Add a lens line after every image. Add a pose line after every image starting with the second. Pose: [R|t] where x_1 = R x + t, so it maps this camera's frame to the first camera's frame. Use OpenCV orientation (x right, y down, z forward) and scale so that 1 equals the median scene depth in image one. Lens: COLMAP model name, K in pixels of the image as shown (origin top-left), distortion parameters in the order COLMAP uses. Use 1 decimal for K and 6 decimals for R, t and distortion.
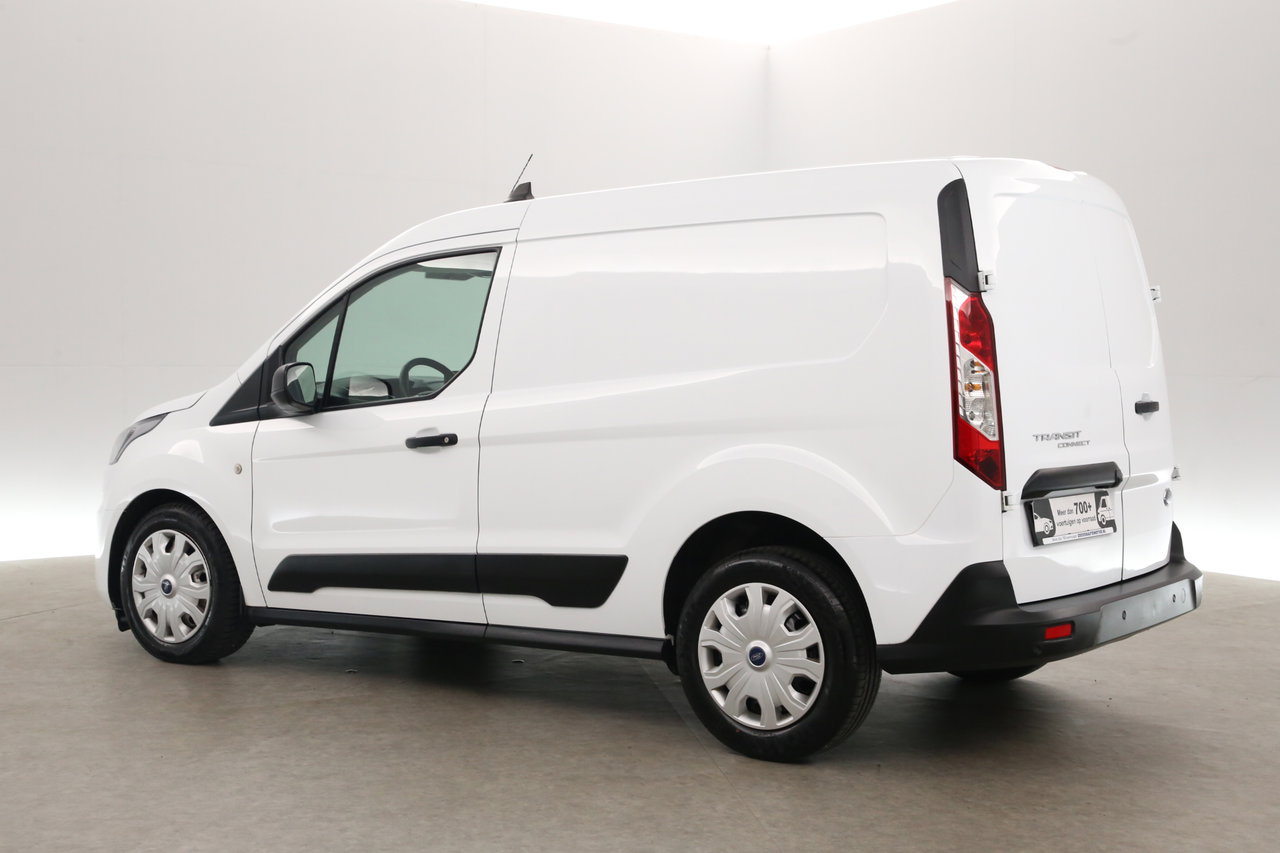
lens RADIAL K [[1838.3, 0, 640.8], [0, 1838.3, 428.7], [0, 0, 1]] dist [0.028529, 0.000000]
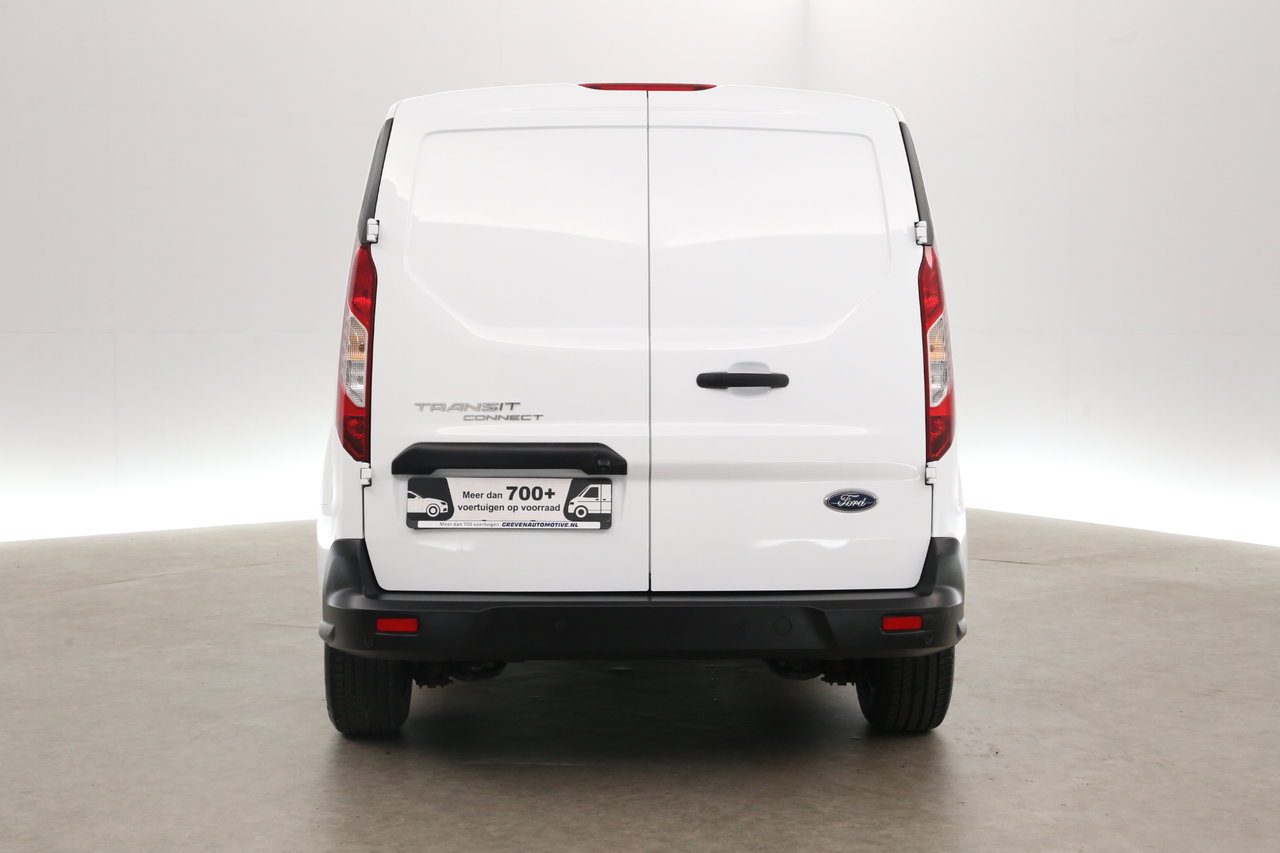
lens RADIAL K [[1838.3, 0, 641.0], [0, 1838.3, 426.6], [0, 0, 1]] dist [0.028529, 0.000000]
pose [[0.583921, 0.069641, -0.808818, 0.960375], [-0.032227, 0.997517, 0.062622, -0.042888], [0.811171, -0.010500, 0.584715, 0.550631]]
